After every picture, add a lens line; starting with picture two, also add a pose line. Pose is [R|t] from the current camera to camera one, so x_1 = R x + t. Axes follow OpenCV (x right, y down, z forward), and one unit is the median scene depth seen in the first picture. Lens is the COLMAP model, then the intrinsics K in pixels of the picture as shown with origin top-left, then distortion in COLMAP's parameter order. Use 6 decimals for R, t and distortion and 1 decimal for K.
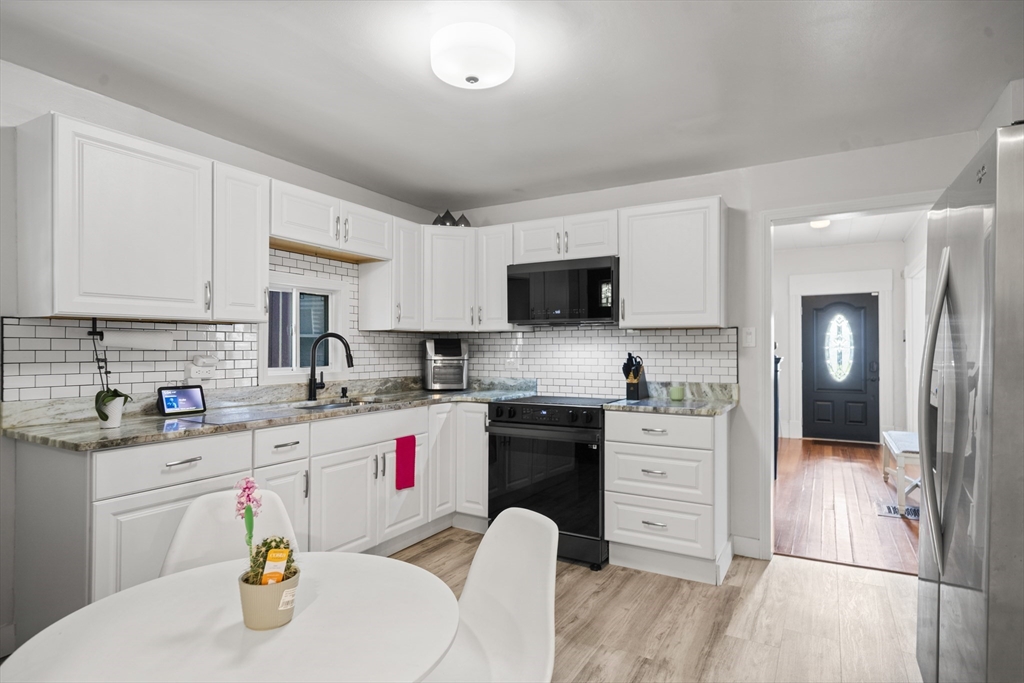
lens RADIAL K [[538.7, 0, 515.9], [0, 538.7, 348.8], [0, 0, 1]] dist [-0.000032, -0.000069]
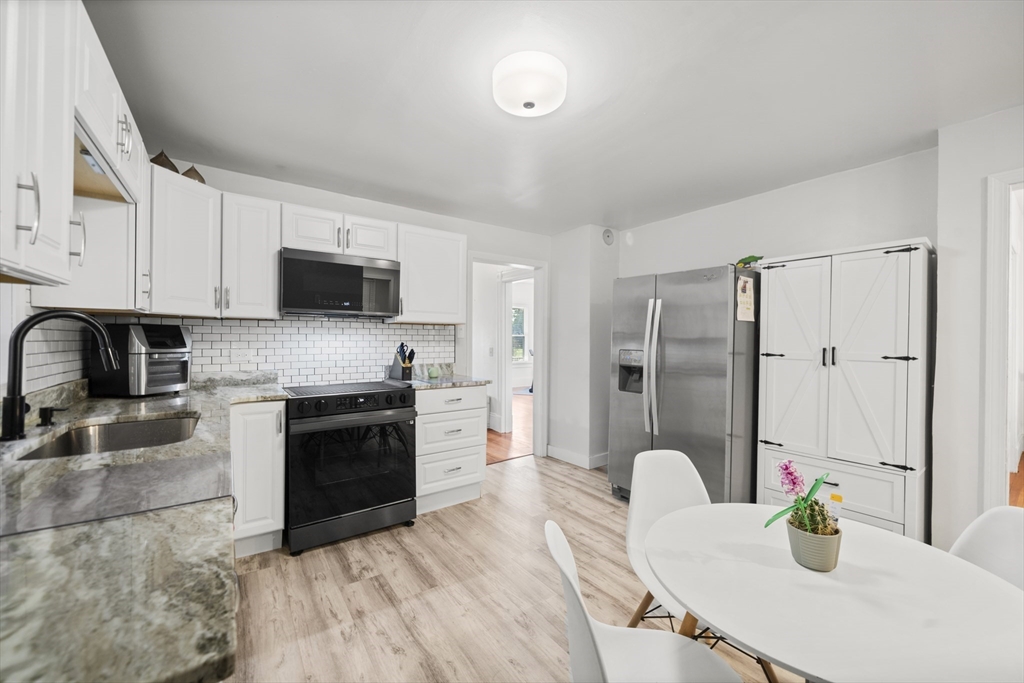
lens RADIAL K [[394.8, 0, 514.5], [0, 394.8, 340.5], [0, 0, 1]] dist [0.000617, 0.000049]
pose [[0.414615, -0.002023, 0.909994, -0.478801], [-0.006830, 0.999962, 0.005335, -0.003264], [-0.909971, -0.008427, 0.414586, 0.377596]]
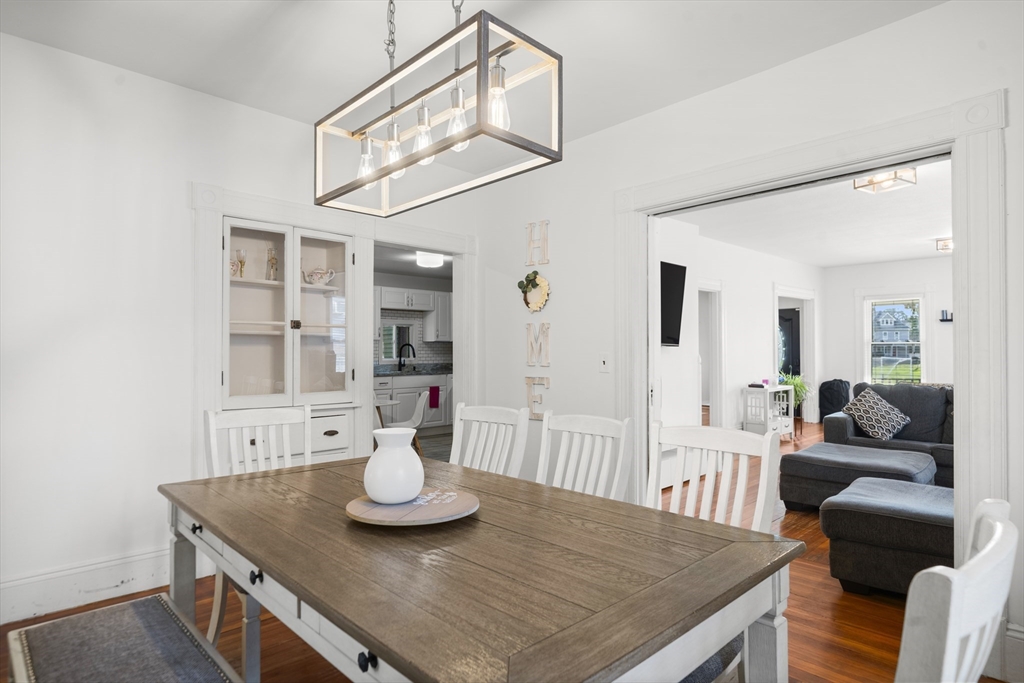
lens RADIAL K [[559.1, 0, 512.9], [0, 559.1, 342.6], [0, 0, 1]] dist [0.000827, 0.000025]
pose [[0.957487, -0.005643, -0.288422, 0.905886], [0.001673, 0.999900, -0.014010, 0.003407], [0.288472, 0.012931, 0.957401, -1.370556]]
